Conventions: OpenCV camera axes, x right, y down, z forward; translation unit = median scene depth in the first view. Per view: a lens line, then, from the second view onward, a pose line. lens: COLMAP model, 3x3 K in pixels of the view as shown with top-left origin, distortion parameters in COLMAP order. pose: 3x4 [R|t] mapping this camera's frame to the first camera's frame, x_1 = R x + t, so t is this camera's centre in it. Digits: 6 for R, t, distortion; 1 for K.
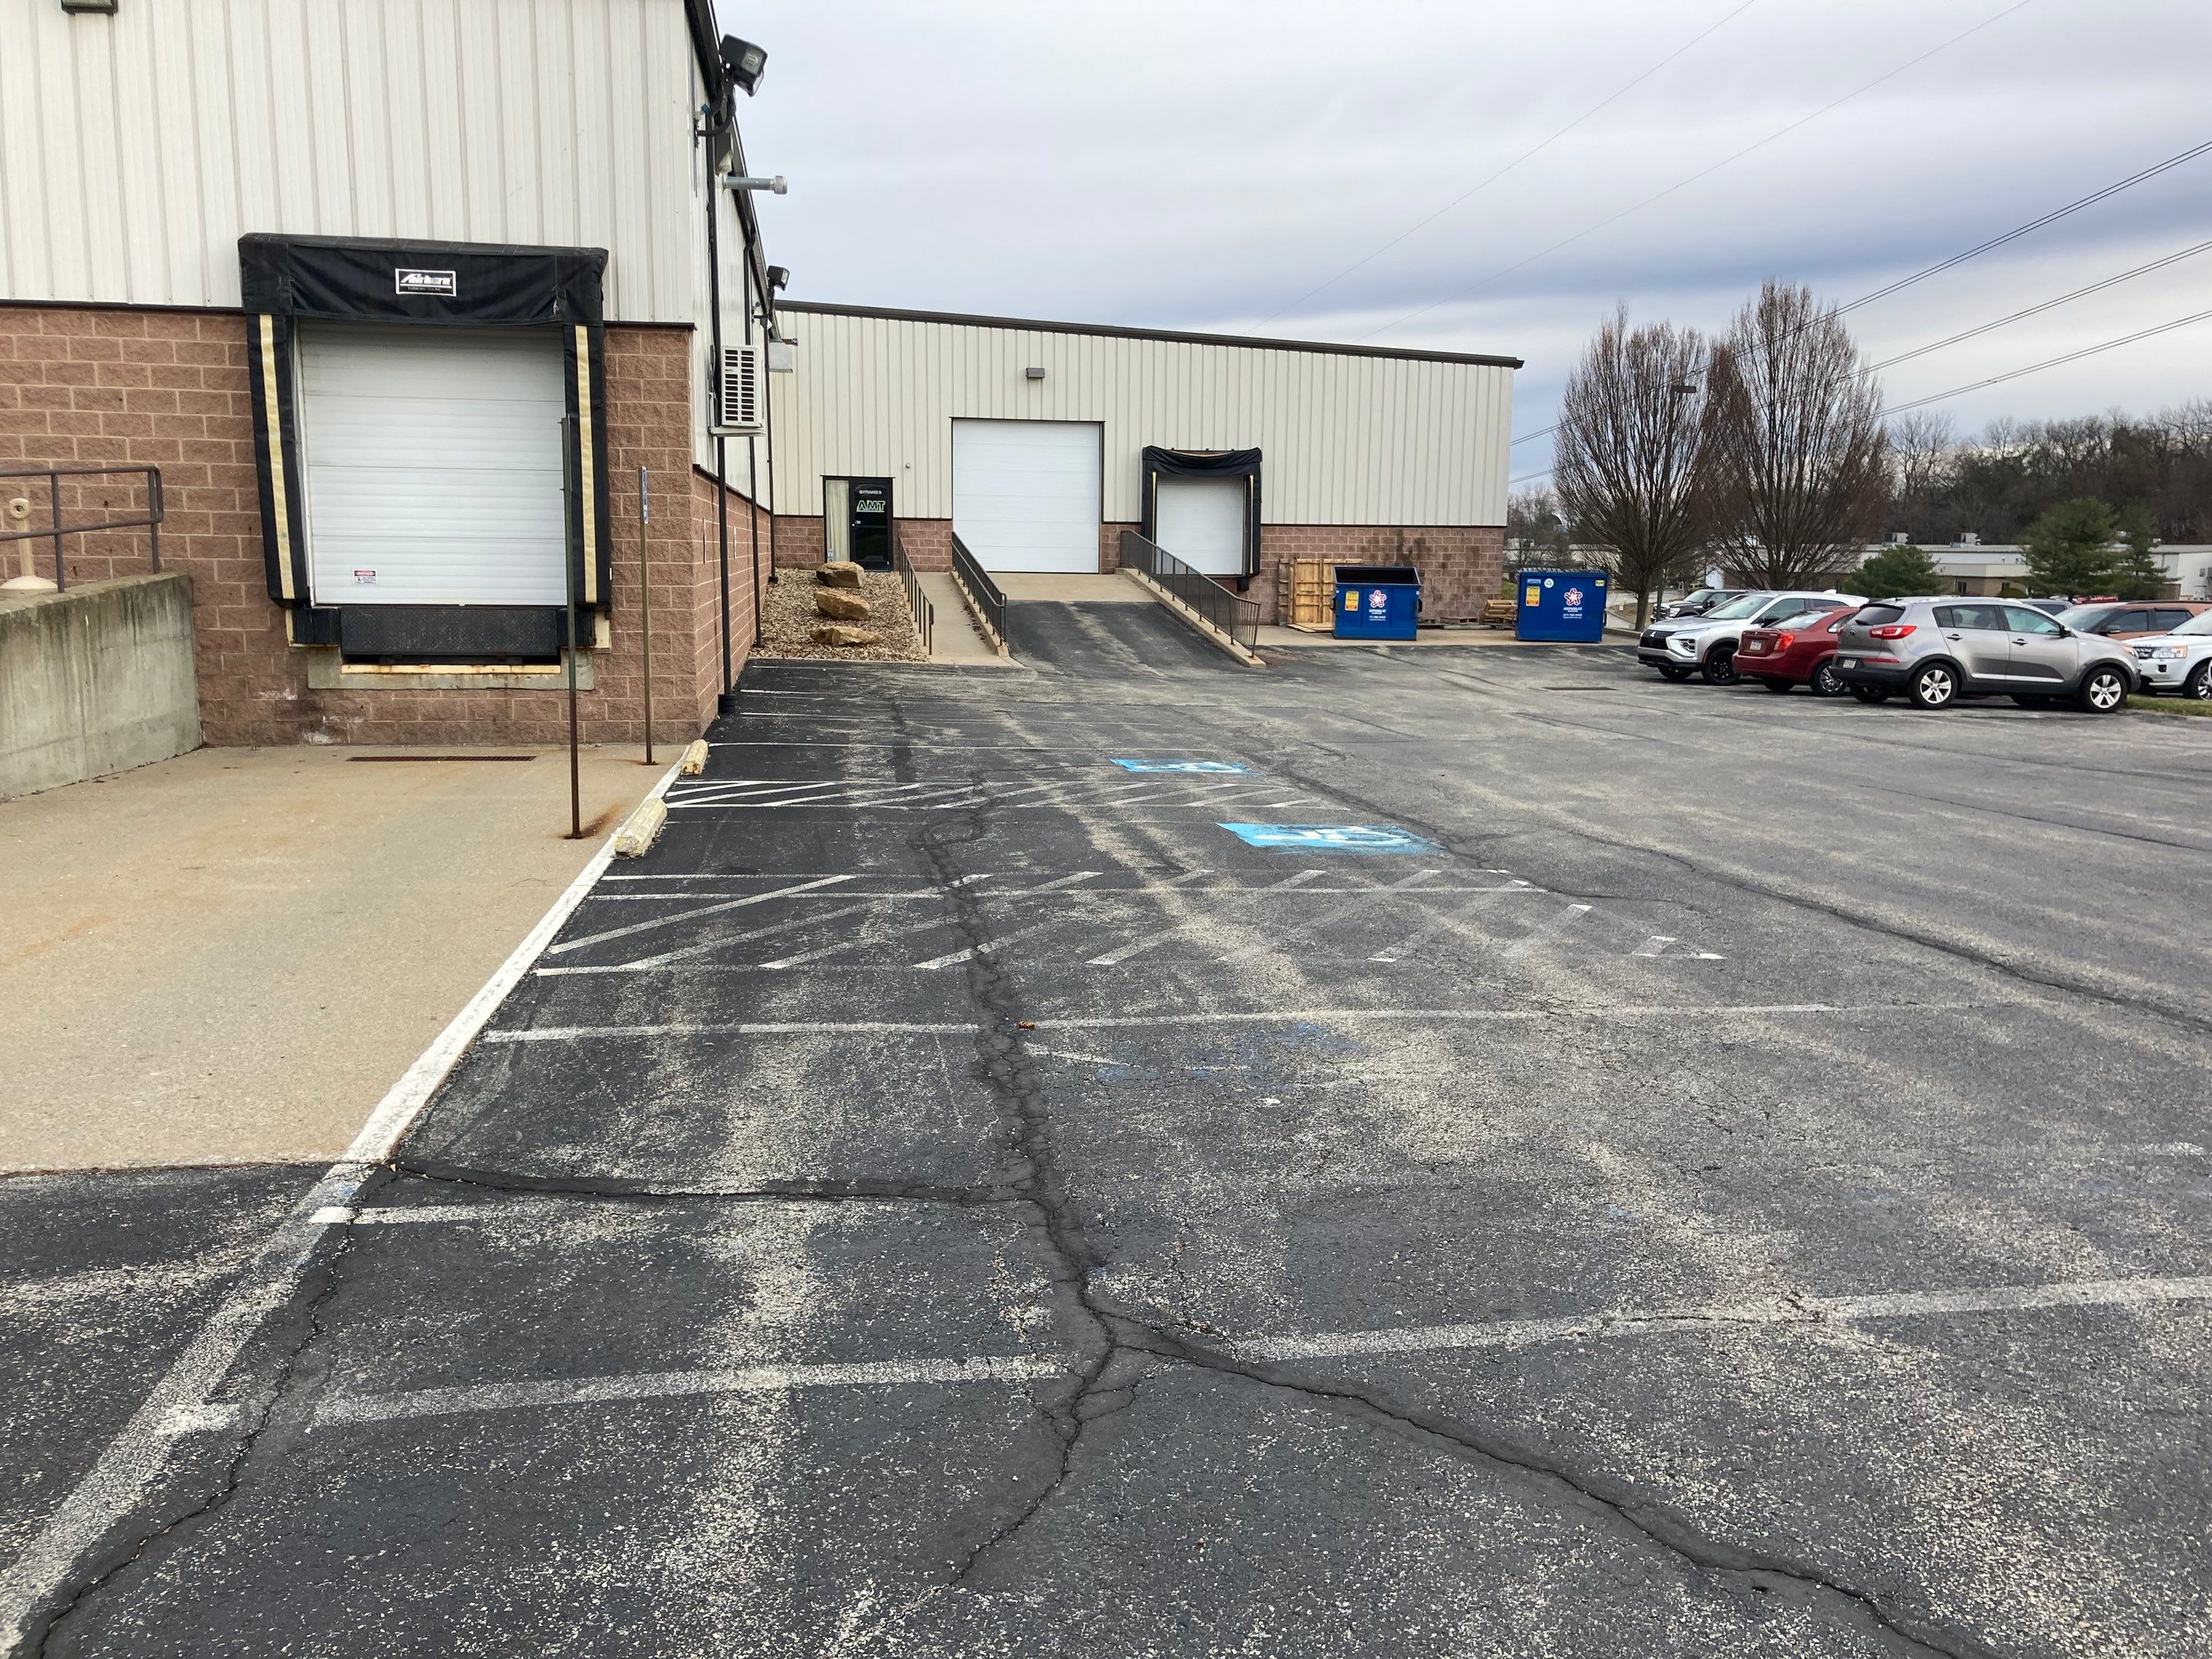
lens RADIAL K [[1740.2, 0, 1094.6], [0, 1740.2, 851.4], [0, 0, 1]] dist [0.027526, -0.047675]
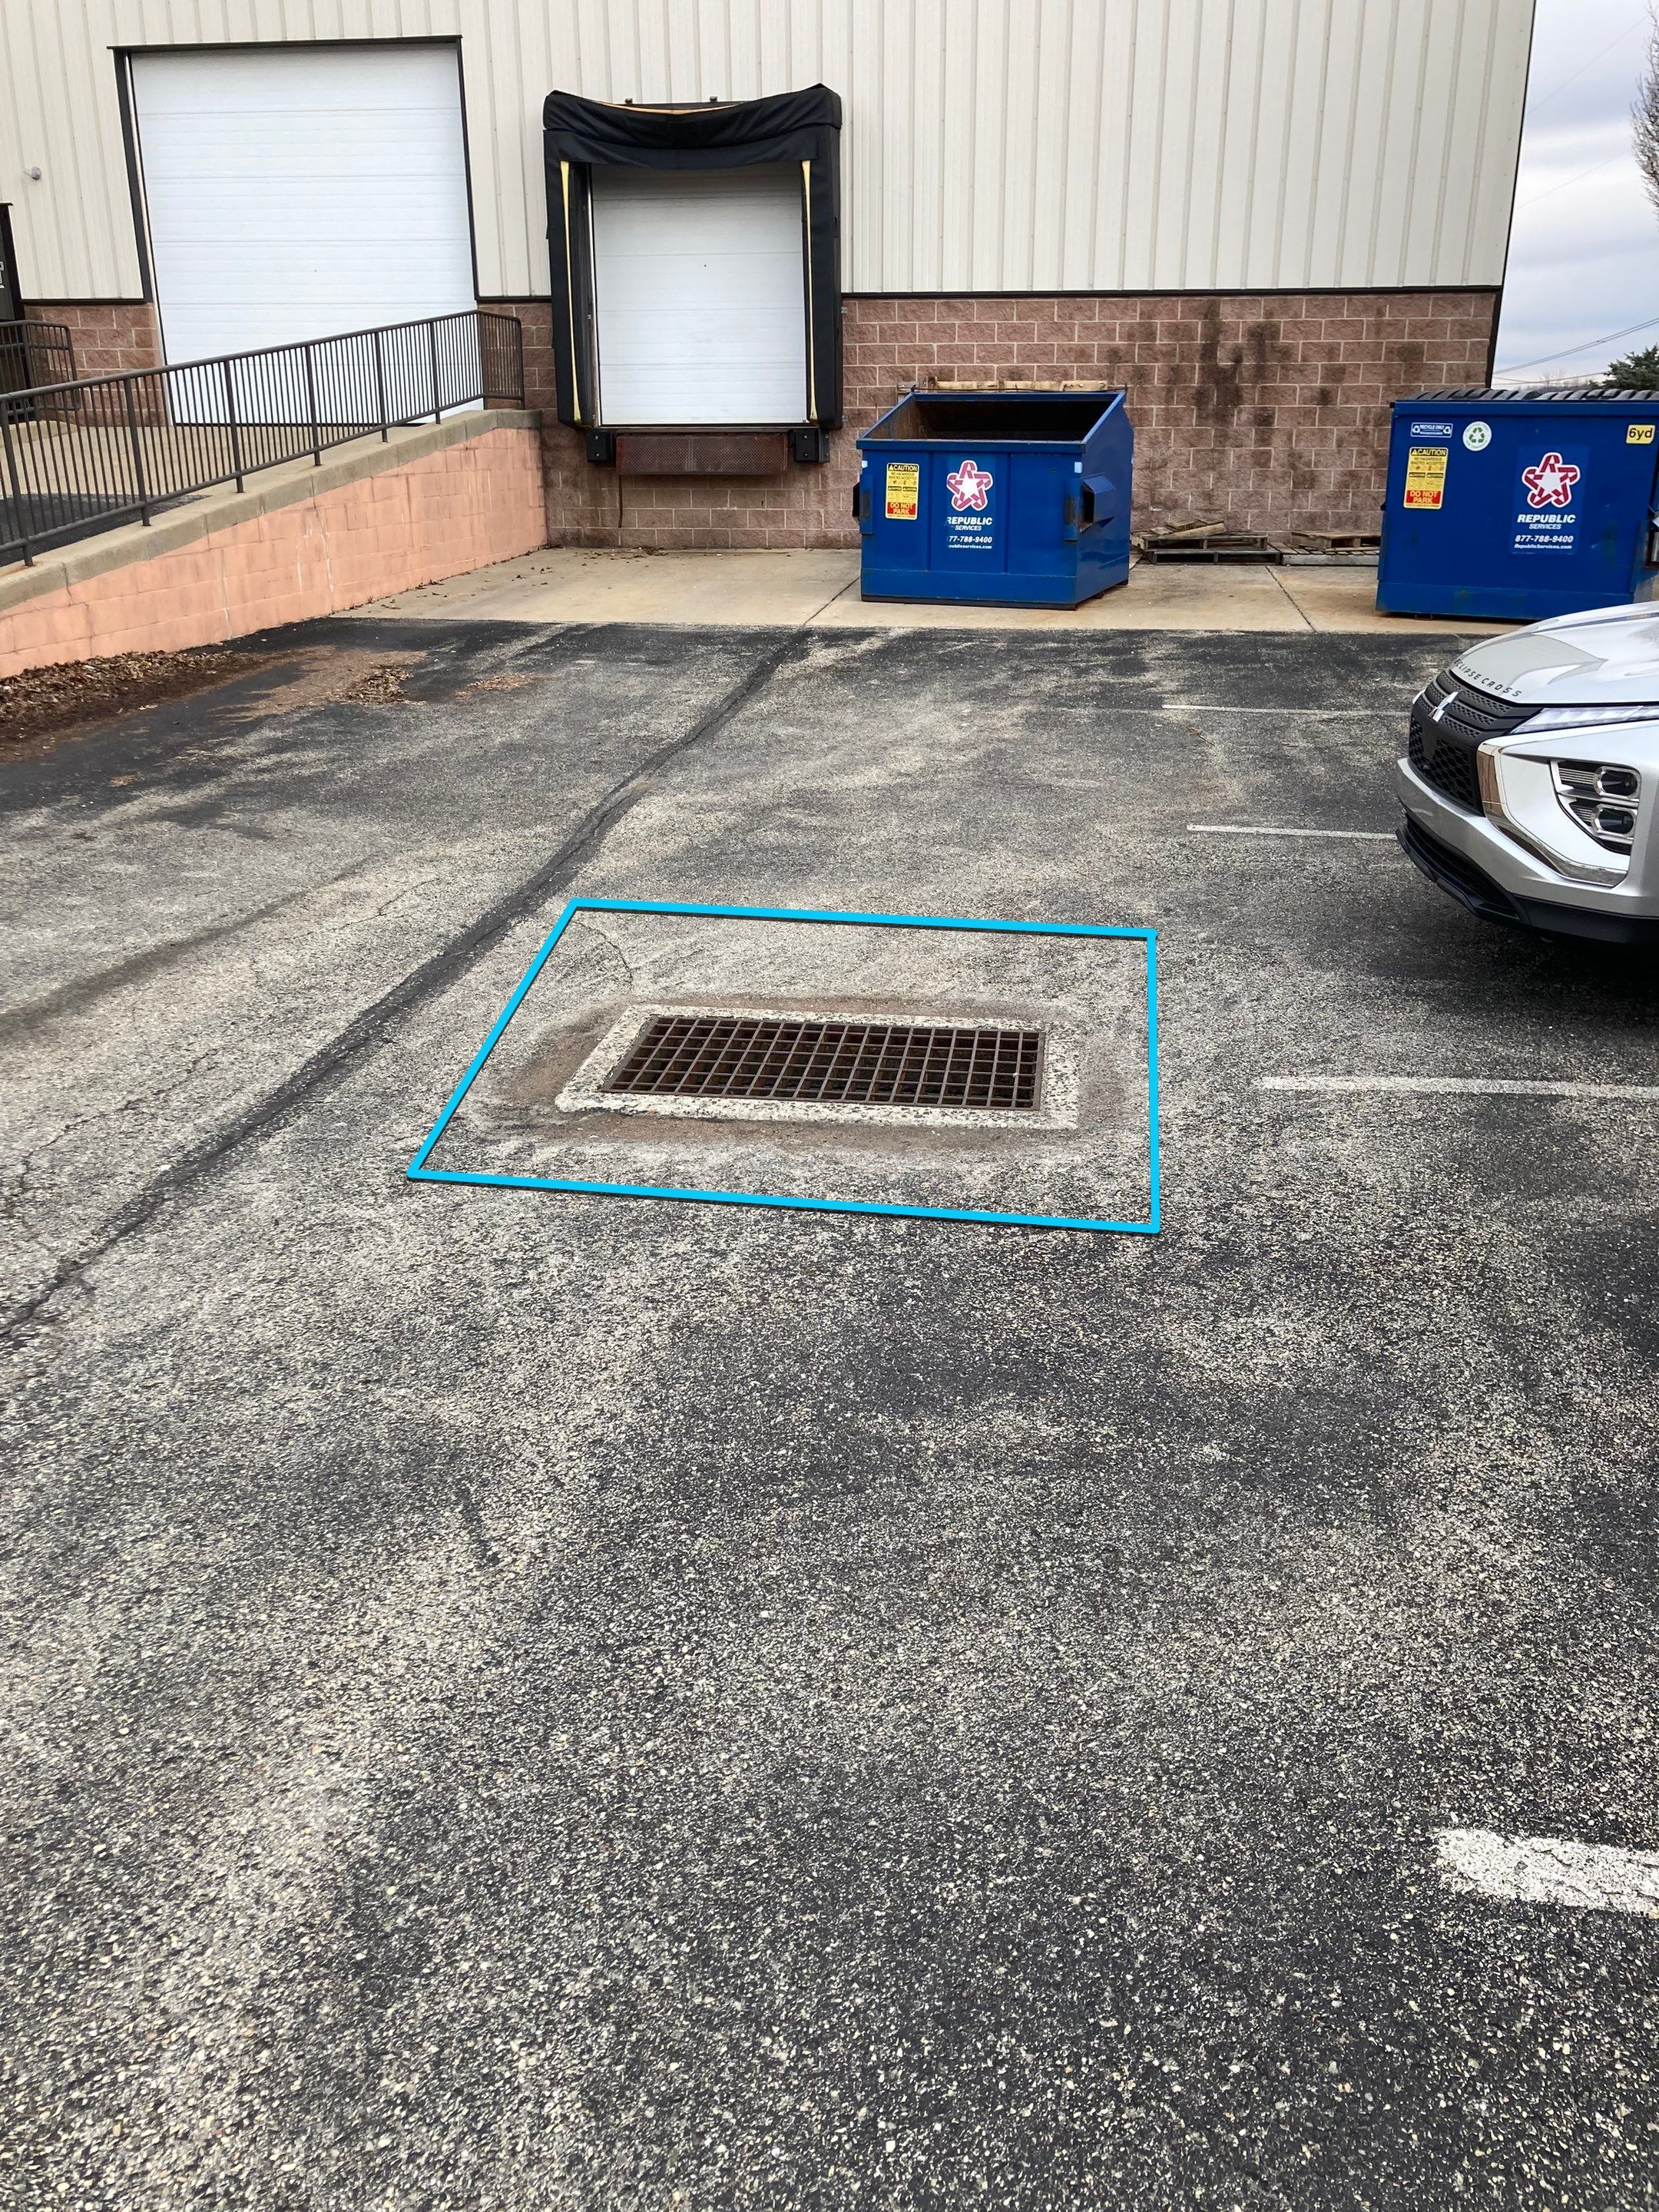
lens RADIAL K [[1740.2, 0, 824.1], [0, 1740.2, 1098.6], [0, 0, 1]] dist [0.027526, -0.047675]
pose [[0.956249, 0.095957, -0.276371, 0.226278], [-0.039789, 0.978559, 0.202087, -0.086127], [0.289837, -0.182249, 0.939564, 0.583783]]
